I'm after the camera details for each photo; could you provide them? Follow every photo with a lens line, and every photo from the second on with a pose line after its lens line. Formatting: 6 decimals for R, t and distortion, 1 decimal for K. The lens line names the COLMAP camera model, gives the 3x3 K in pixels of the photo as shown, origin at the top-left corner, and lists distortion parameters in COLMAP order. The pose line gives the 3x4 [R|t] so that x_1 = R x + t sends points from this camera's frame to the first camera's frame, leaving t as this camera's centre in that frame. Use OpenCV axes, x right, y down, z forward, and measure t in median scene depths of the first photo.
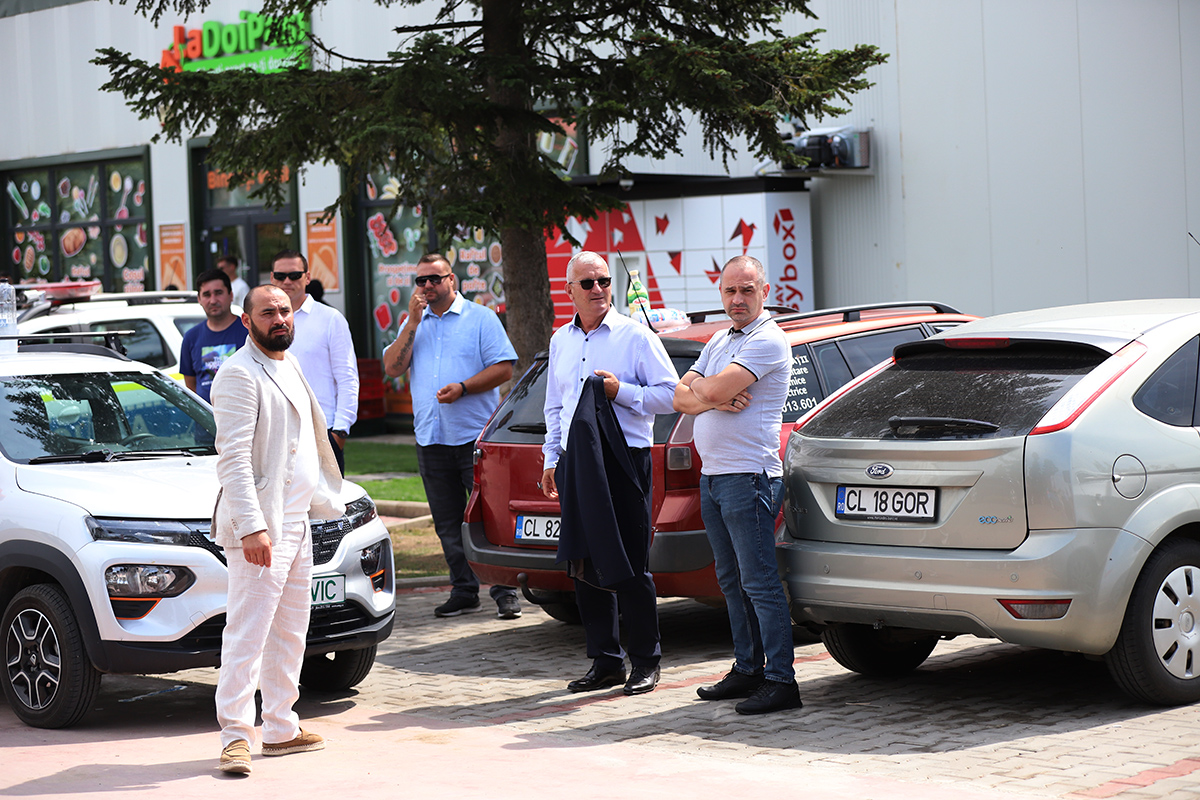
lens RADIAL K [[2927.6, 0, 599.5], [0, 2927.6, 395.6], [0, 0, 1]] dist [-0.180222, 0.000000]
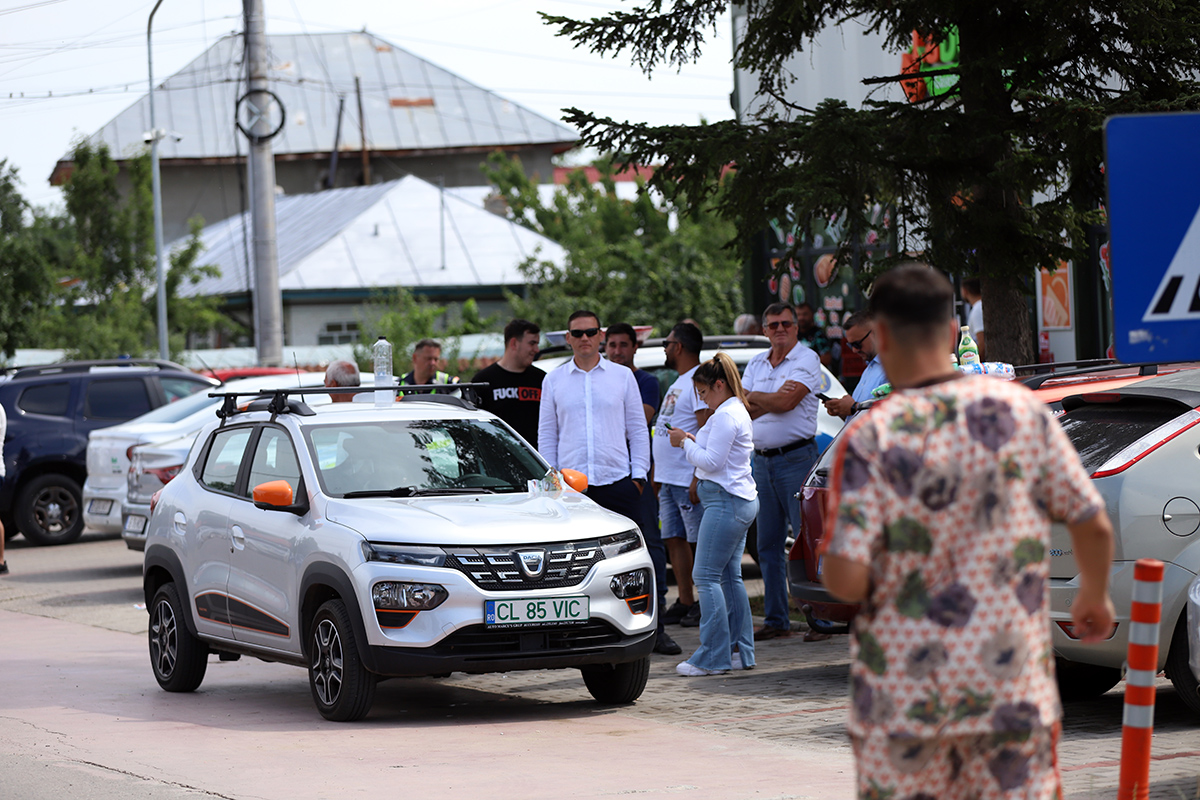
lens RADIAL K [[4252.9, 0, 600.3], [0, 4252.9, 402.8], [0, 0, 1]] dist [0.114518, 0.000000]
pose [[0.939935, 0.003934, -0.341332, 0.358310], [-0.007833, 0.999919, -0.010044, 0.001281], [0.341265, 0.012115, 0.939889, -0.423946]]
